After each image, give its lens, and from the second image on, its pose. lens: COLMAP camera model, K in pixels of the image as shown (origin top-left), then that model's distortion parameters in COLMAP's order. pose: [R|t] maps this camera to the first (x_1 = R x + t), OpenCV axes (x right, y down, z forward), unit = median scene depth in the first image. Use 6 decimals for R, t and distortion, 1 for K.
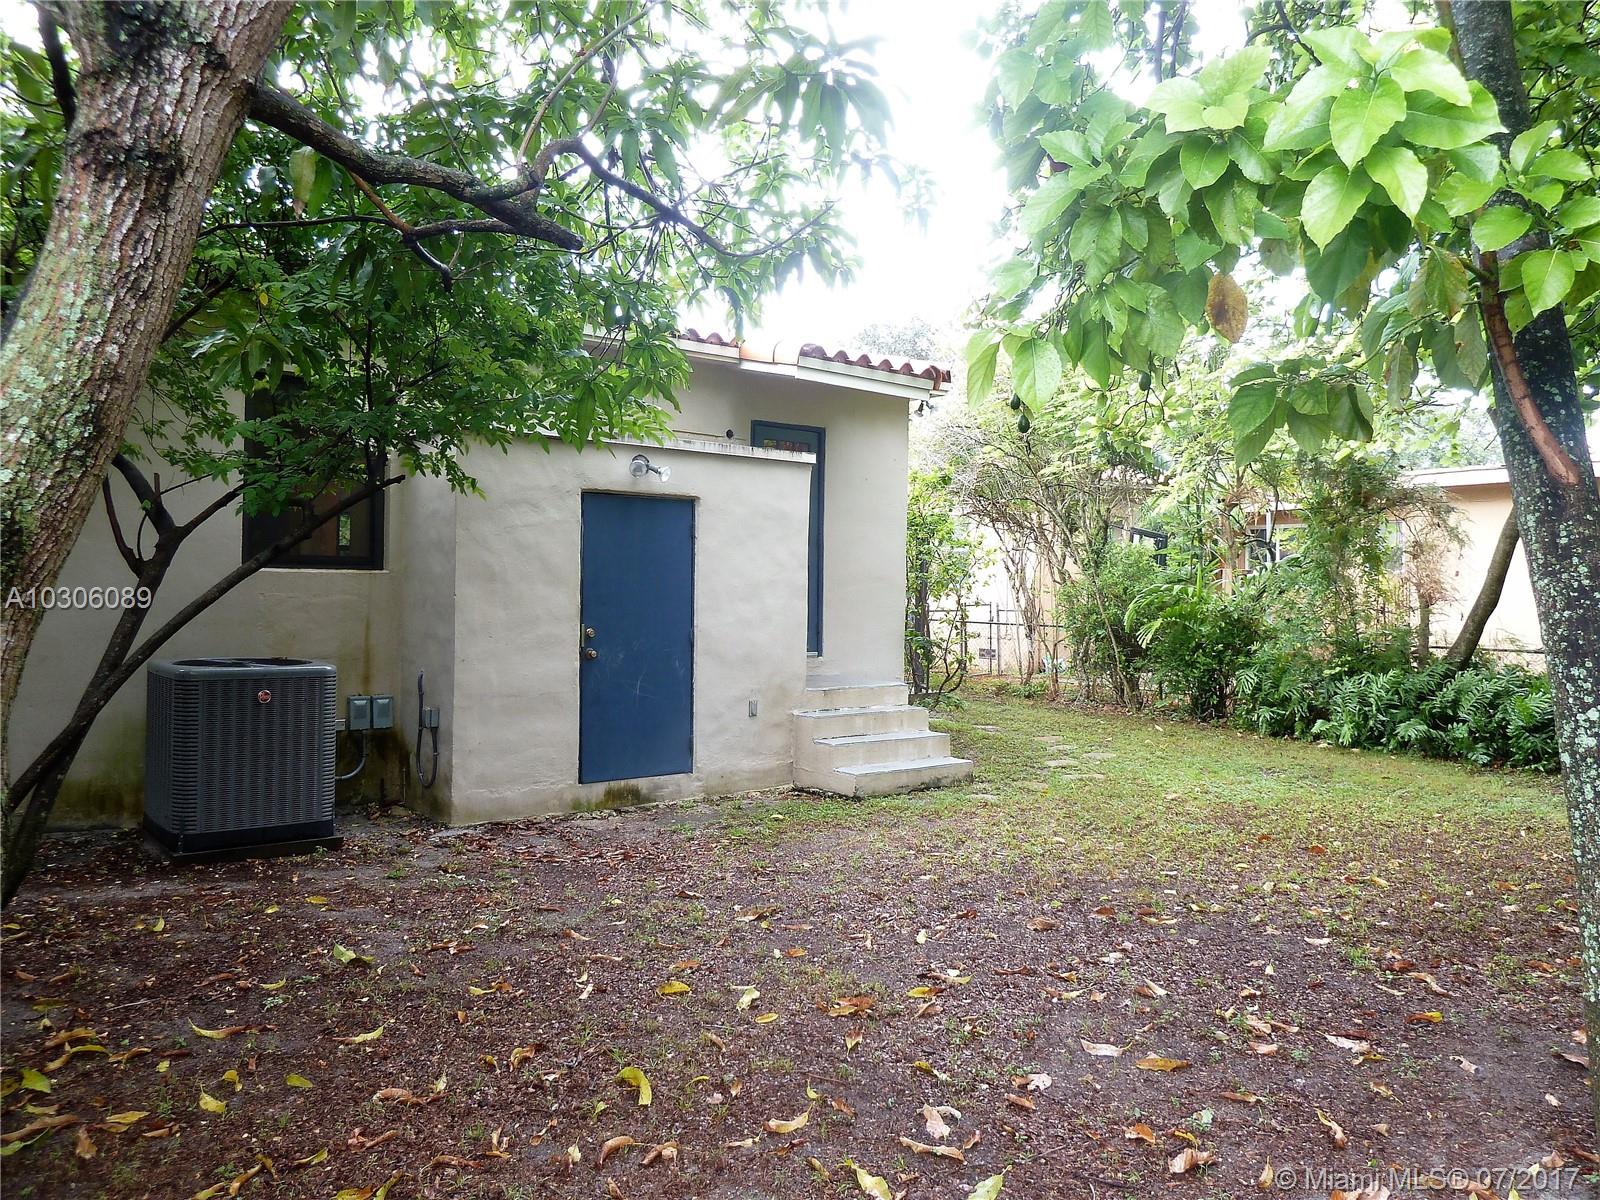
lens RADIAL K [[1267.1, 0, 800.2], [0, 1267.1, 600.6], [0, 0, 1]] dist [-0.006399, 0.004578]
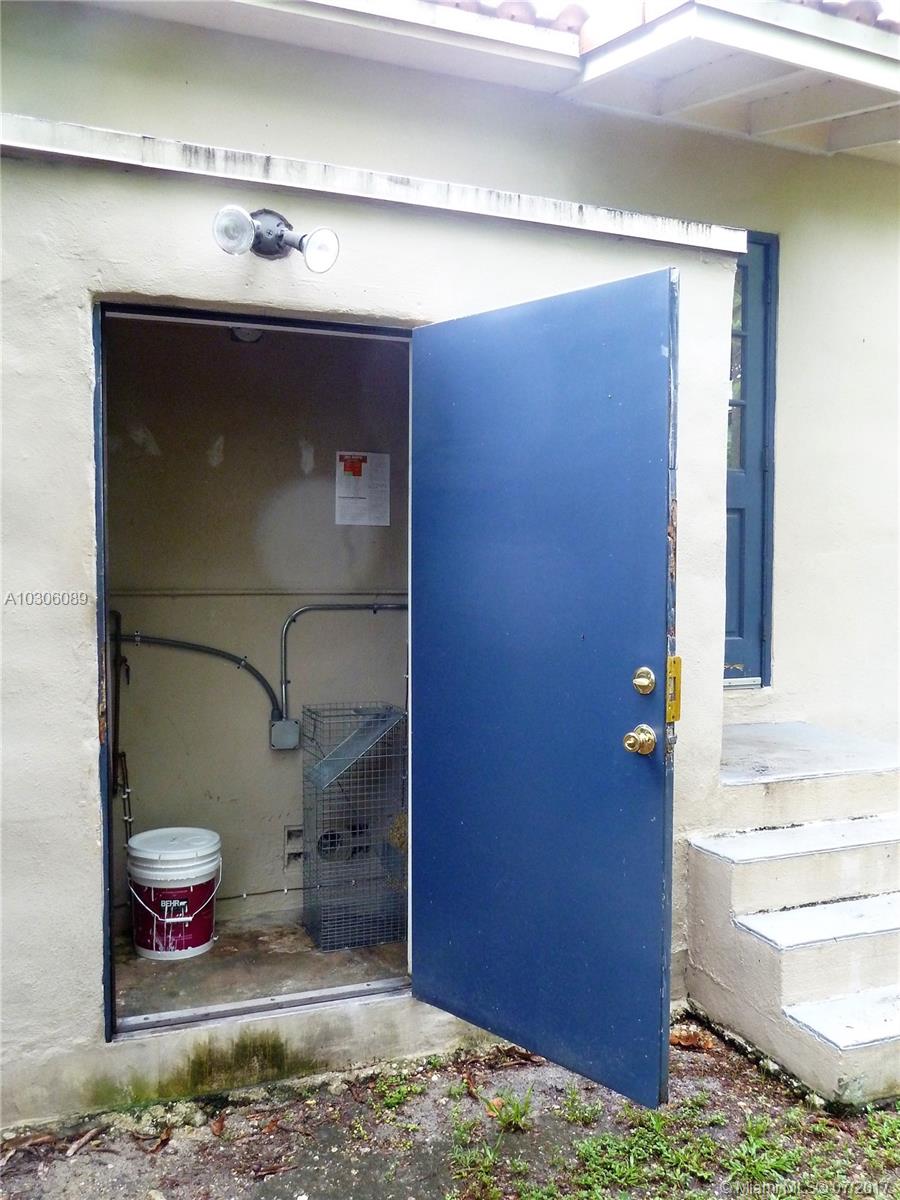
lens RADIAL K [[1076.9, 0, 450.6], [0, 1076.9, 601.2], [0, 0, 1]] dist [-0.013747, -0.005835]
pose [[0.955891, 0.004429, -0.293688, 0.026092], [0.004540, 0.999544, 0.029851, -0.003523], [0.293686, -0.029868, 0.955435, 0.682391]]
